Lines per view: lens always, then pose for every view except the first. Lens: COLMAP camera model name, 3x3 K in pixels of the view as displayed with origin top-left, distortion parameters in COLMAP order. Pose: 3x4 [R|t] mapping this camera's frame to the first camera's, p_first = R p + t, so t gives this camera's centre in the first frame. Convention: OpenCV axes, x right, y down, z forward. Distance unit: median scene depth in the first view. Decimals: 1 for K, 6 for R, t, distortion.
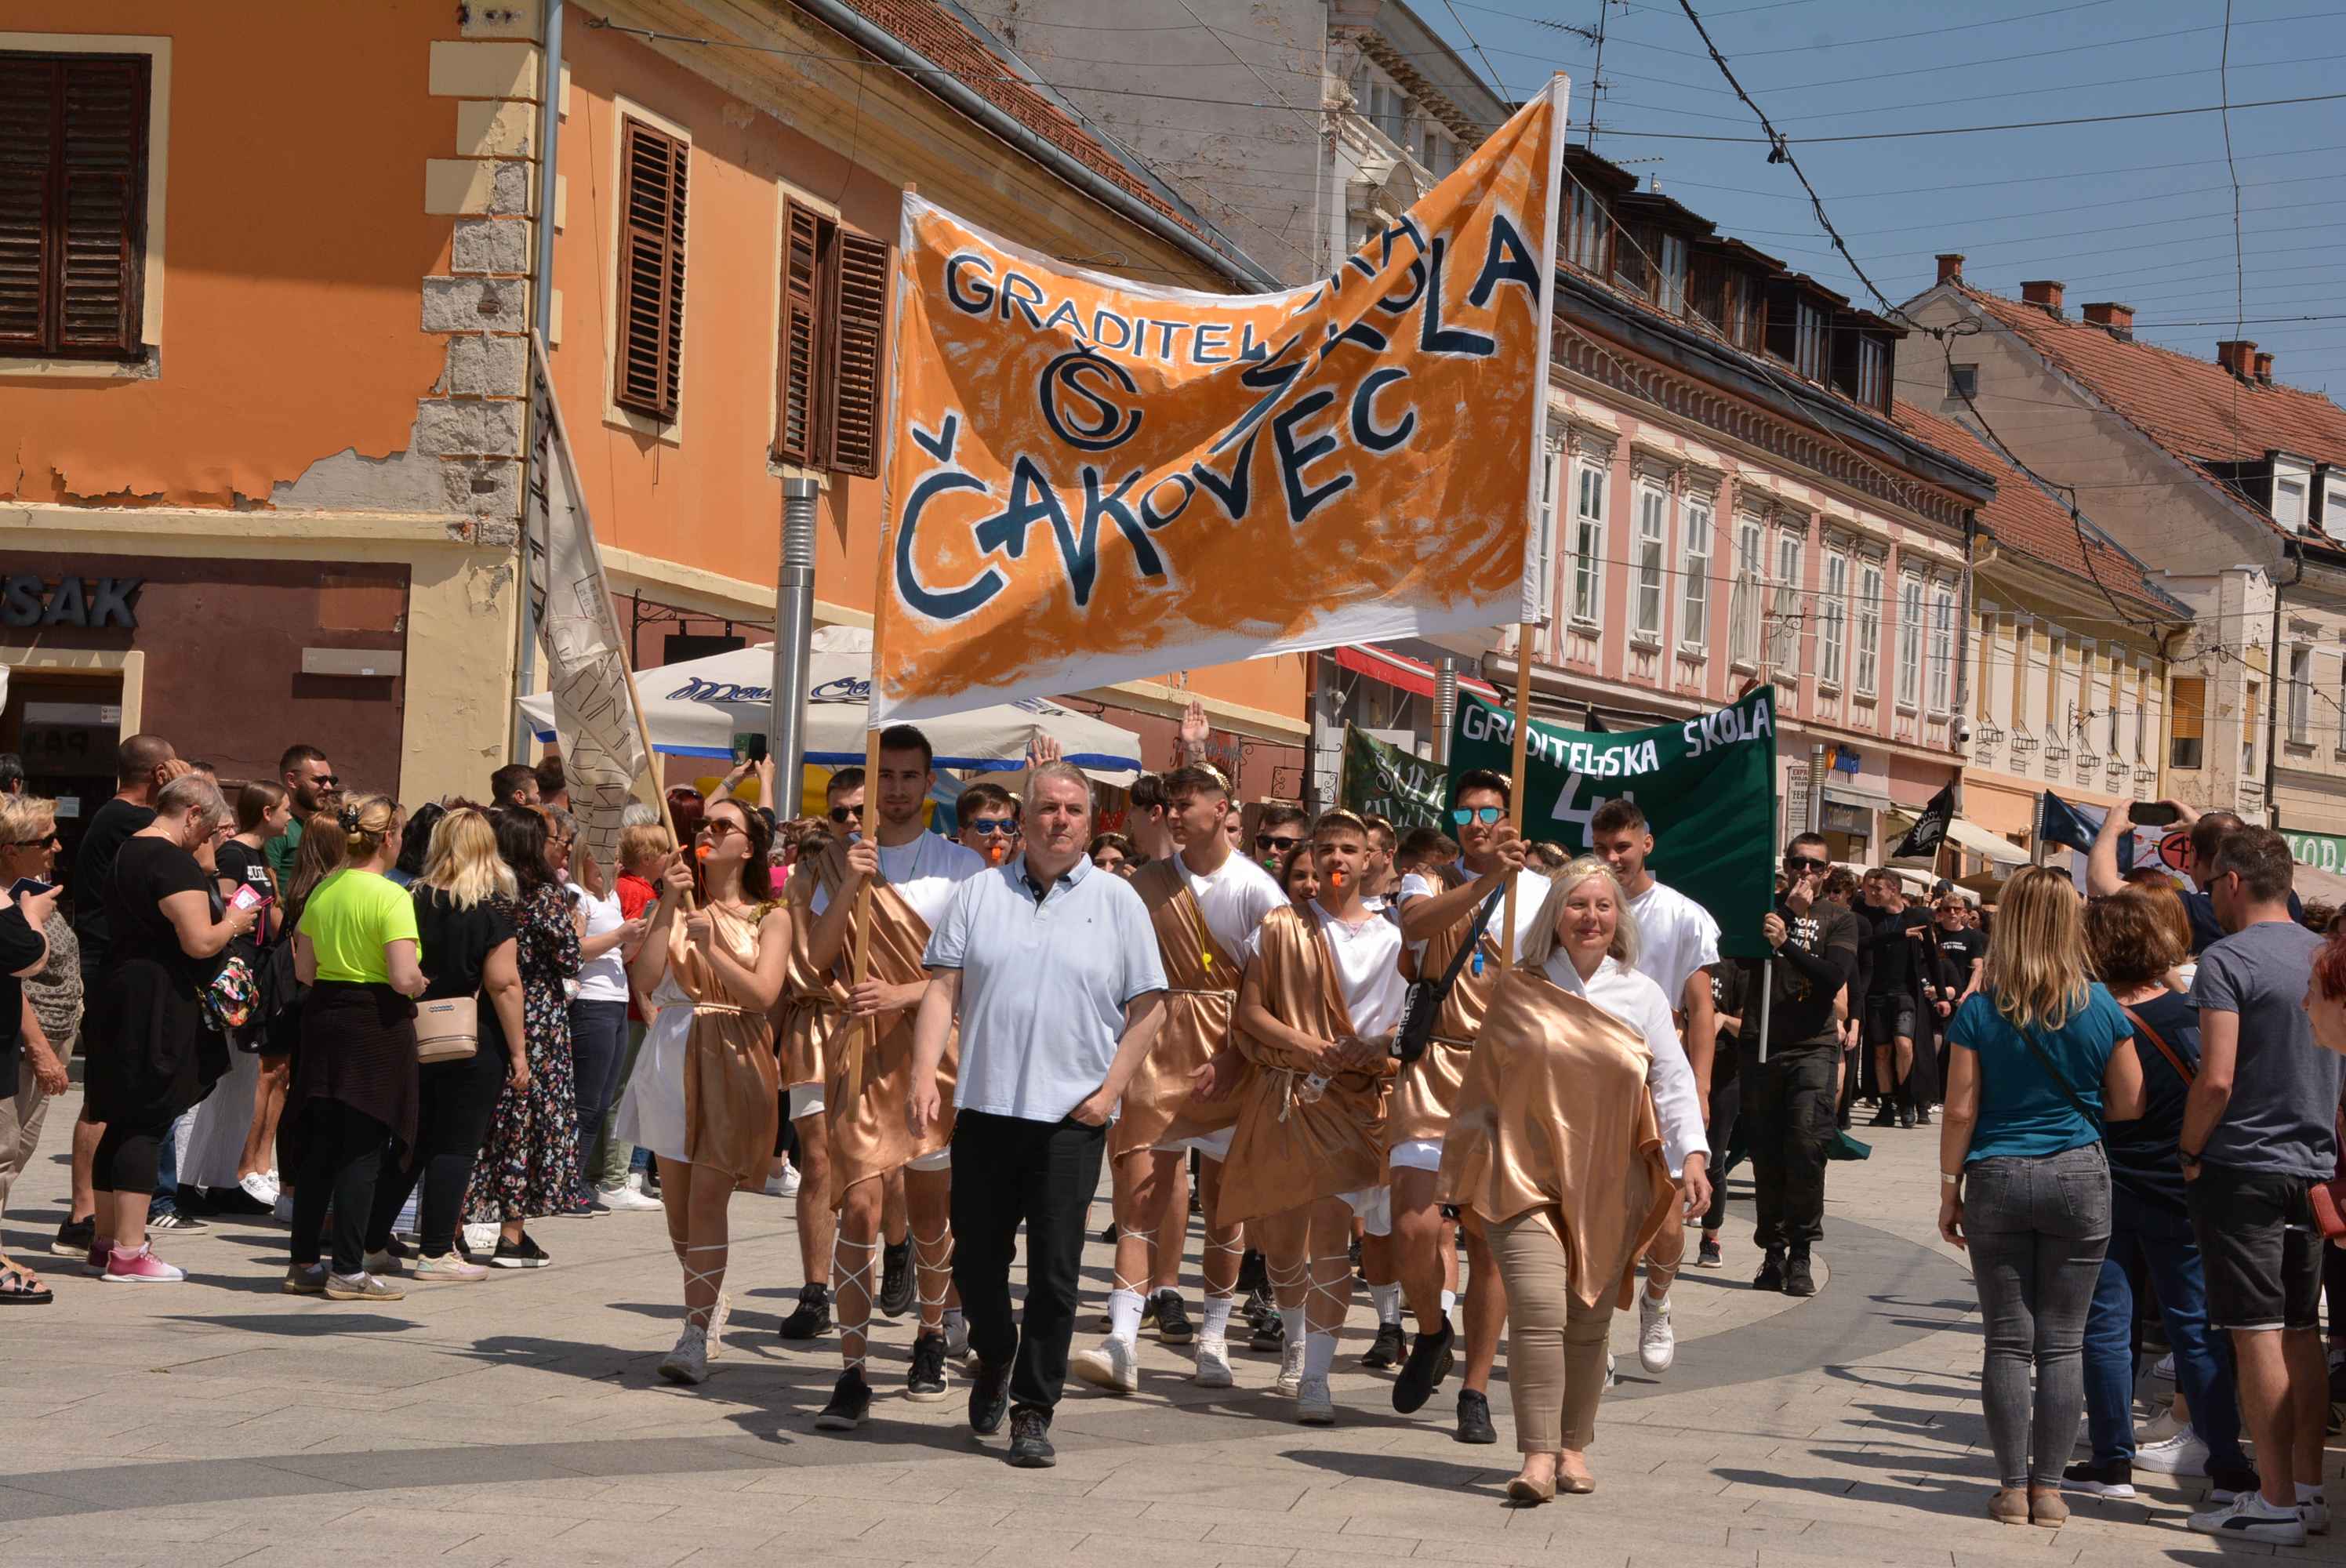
lens RADIAL K [[4523.2, 0, 1179.0], [0, 4523.2, 781.5], [0, 0, 1]] dist [0.462725, 0.000000]
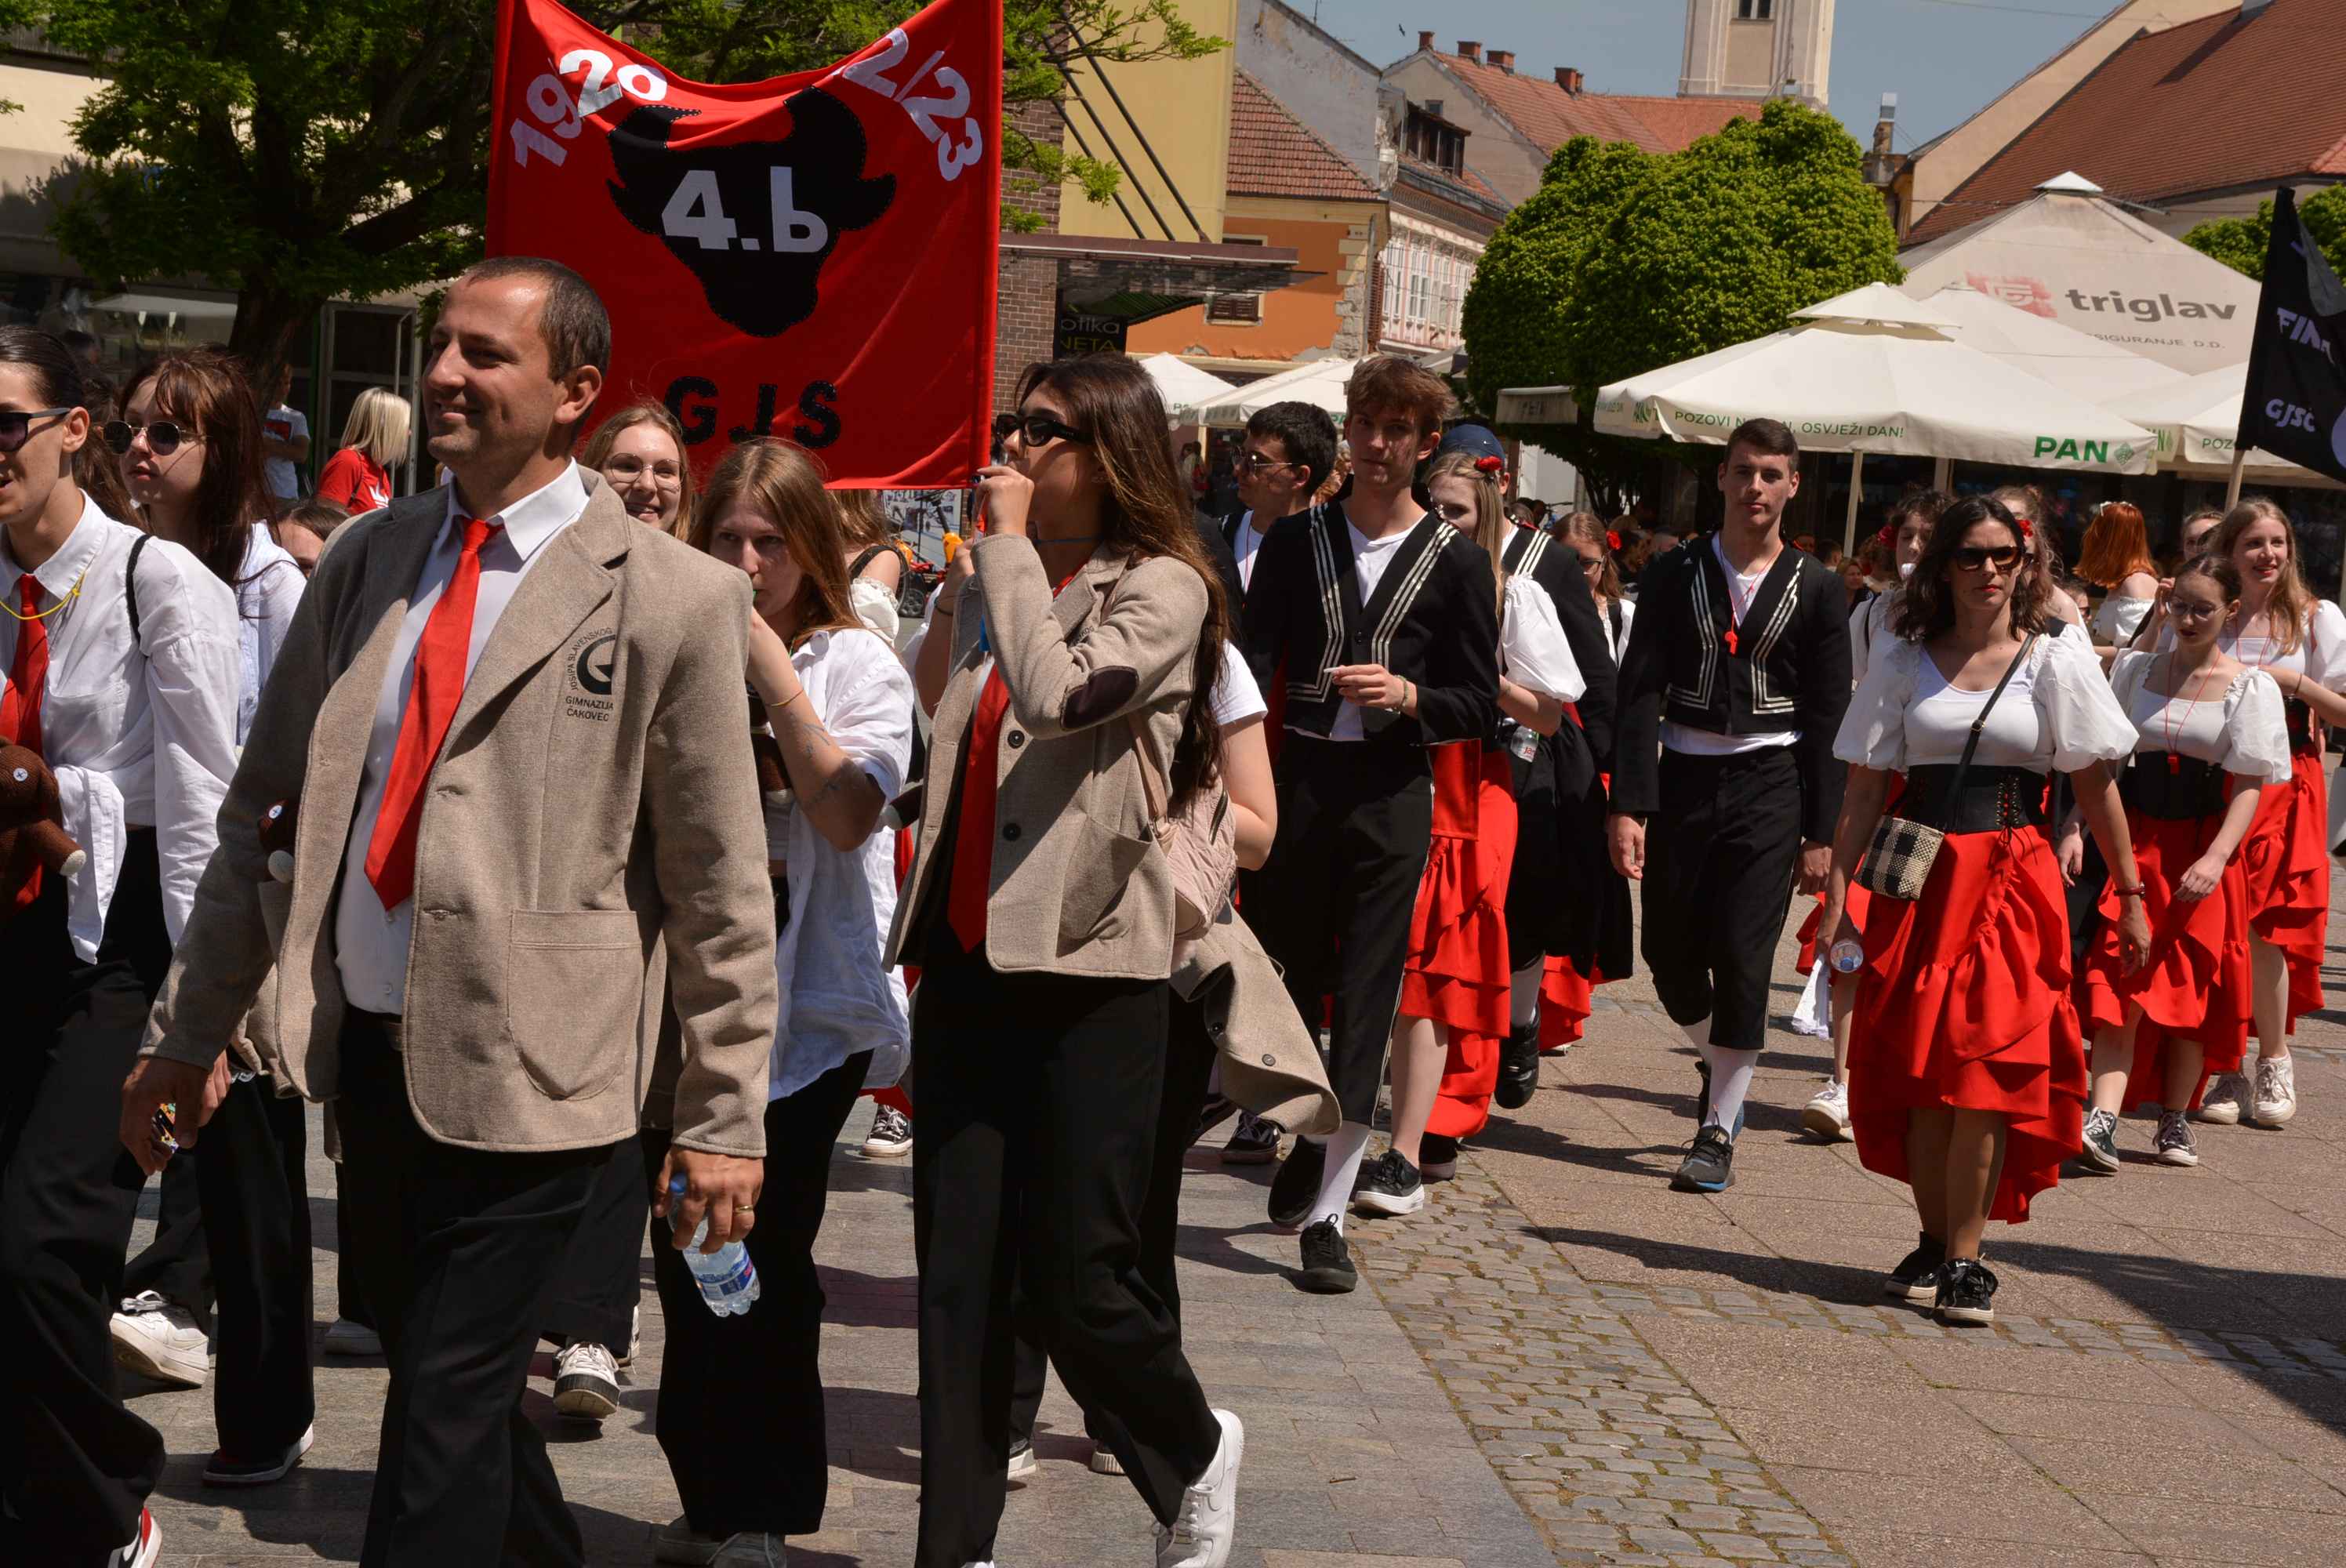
lens RADIAL K [[5323.4, 0, 1167.4], [0, 5323.4, 793.5], [0, 0, 1]] dist [0.623991, 0.000000]
pose [[0.977675, -0.004410, 0.210078, -0.347622], [-0.018477, 0.994103, 0.106859, -0.049330], [-0.209311, -0.108355, 0.971827, -0.938085]]
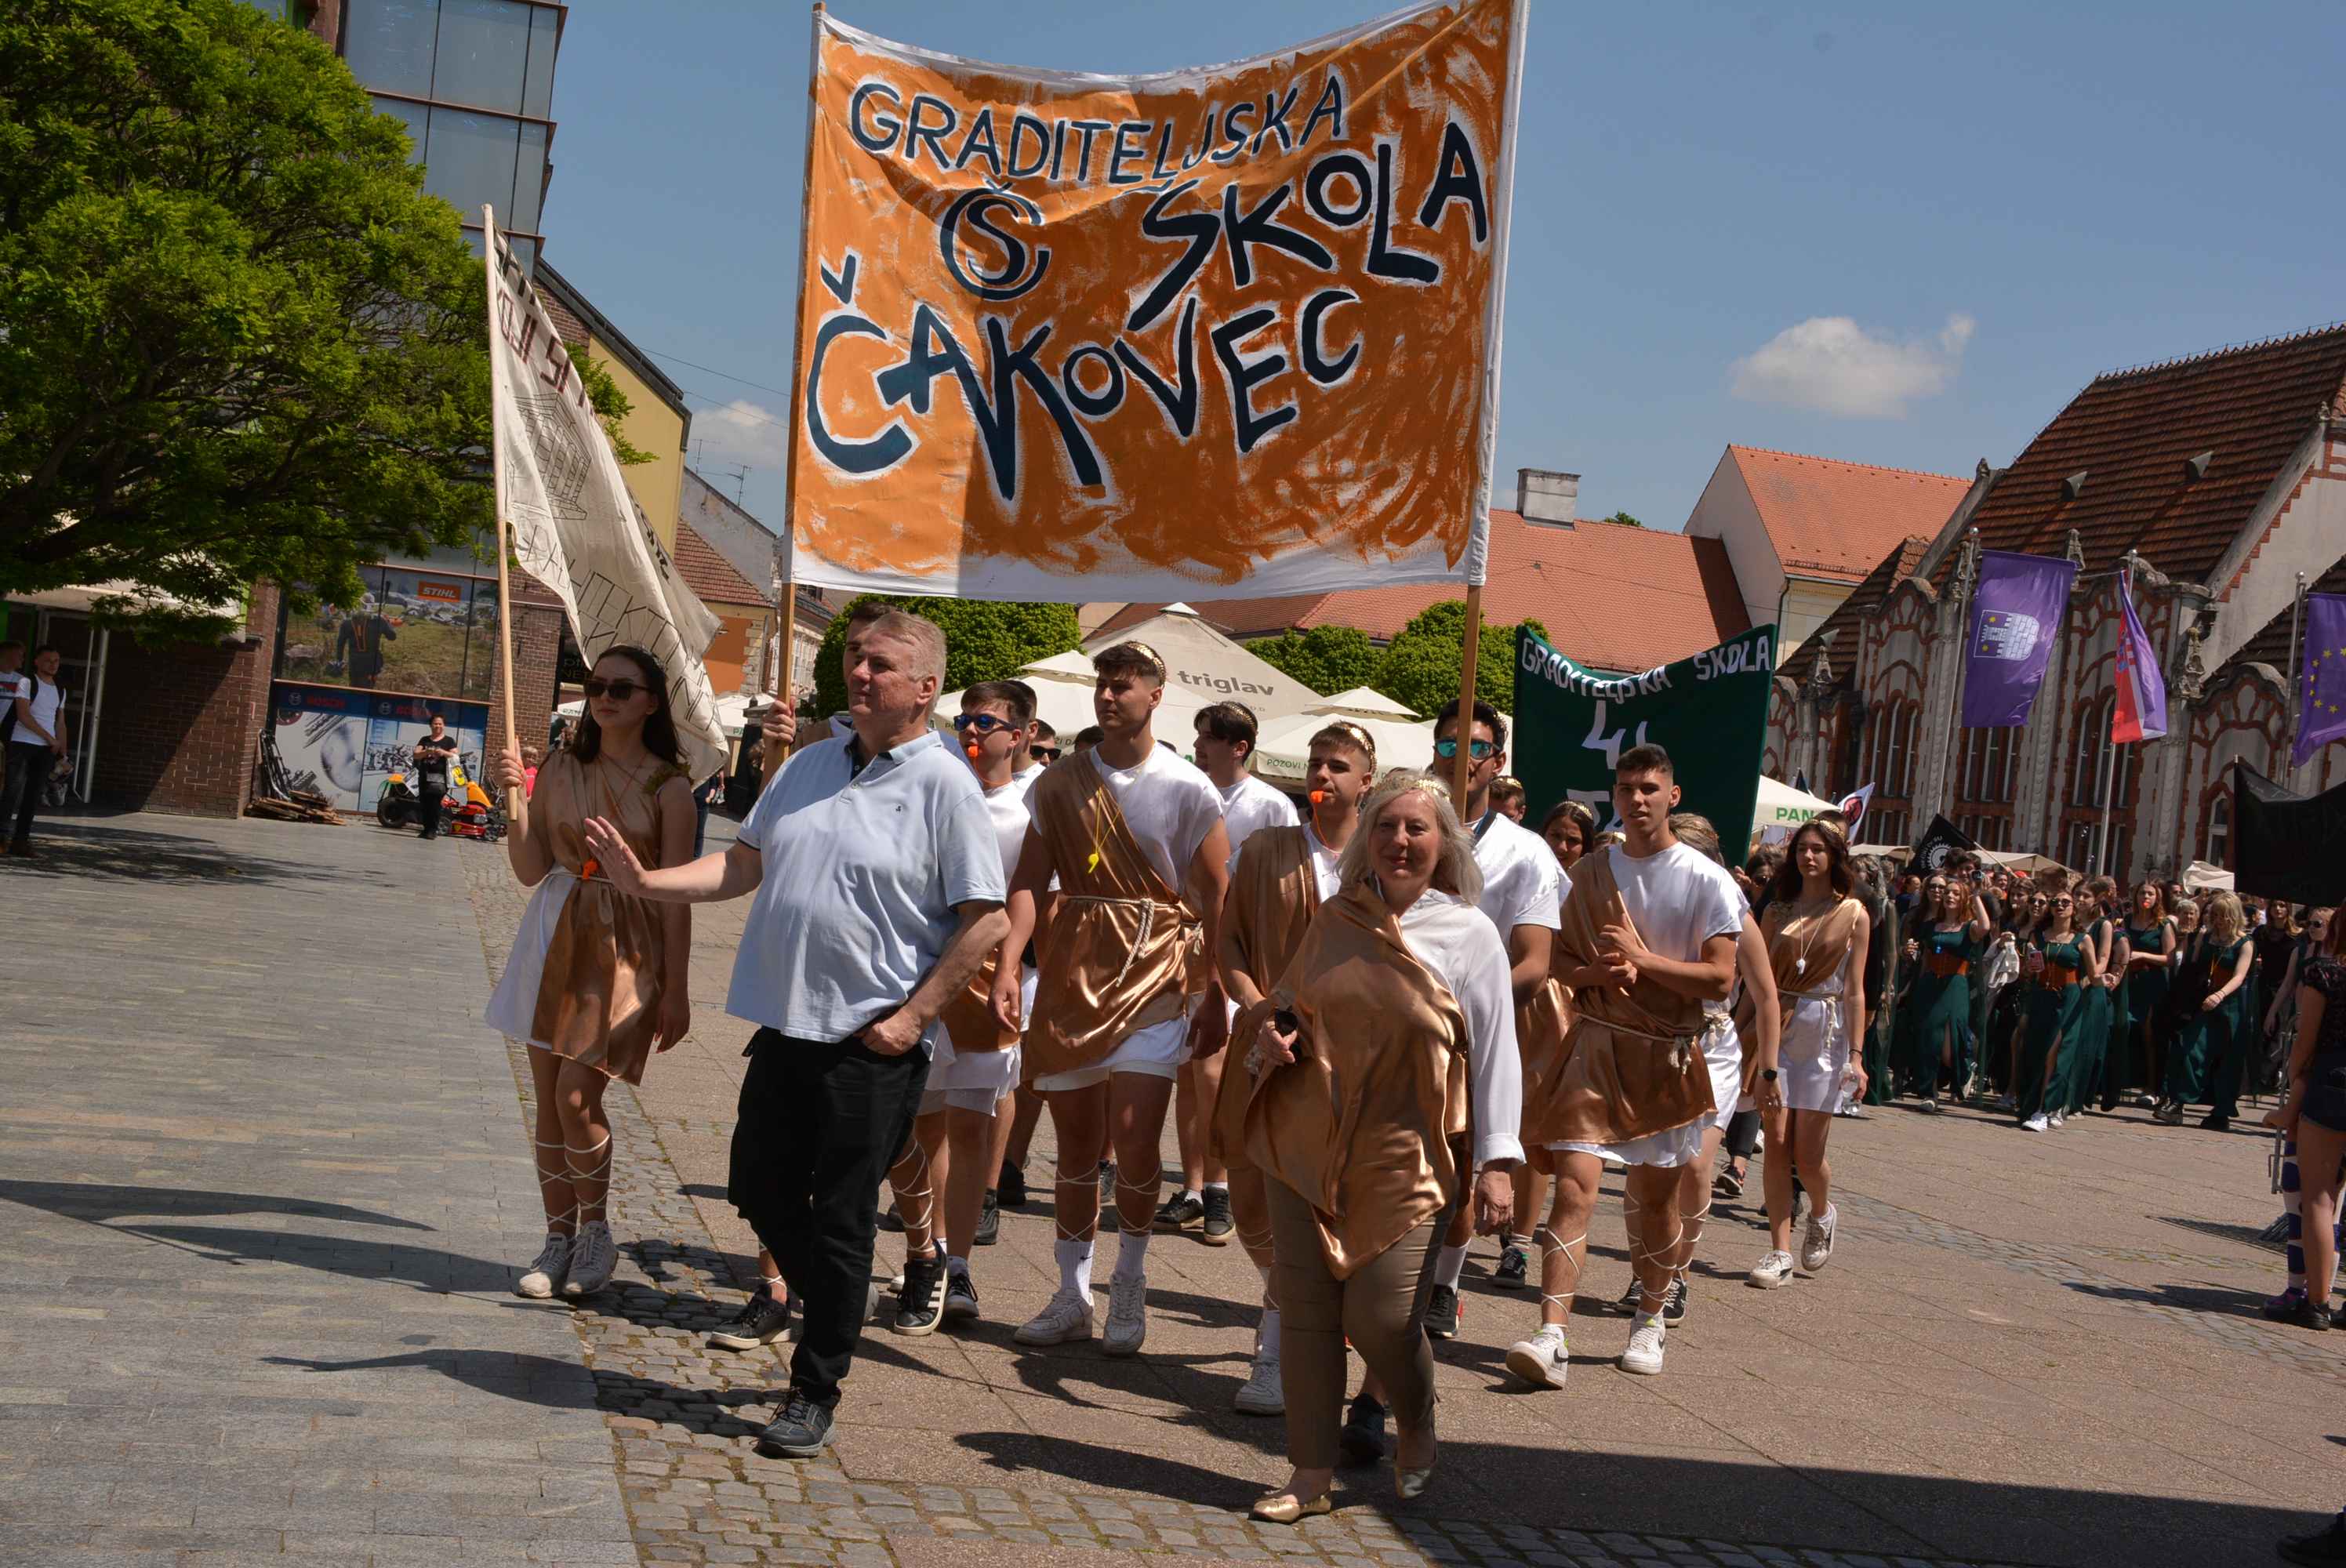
lens RADIAL K [[3036.7, 0, 1176.1], [0, 3036.7, 782.4], [0, 0, 1]] dist [0.083394, 0.000000]
pose [[0.925758, 0.051871, 0.374542, -0.332883], [-0.072052, 0.996596, 0.040071, -0.044610], [-0.371189, -0.064082, 0.926344, -0.889349]]
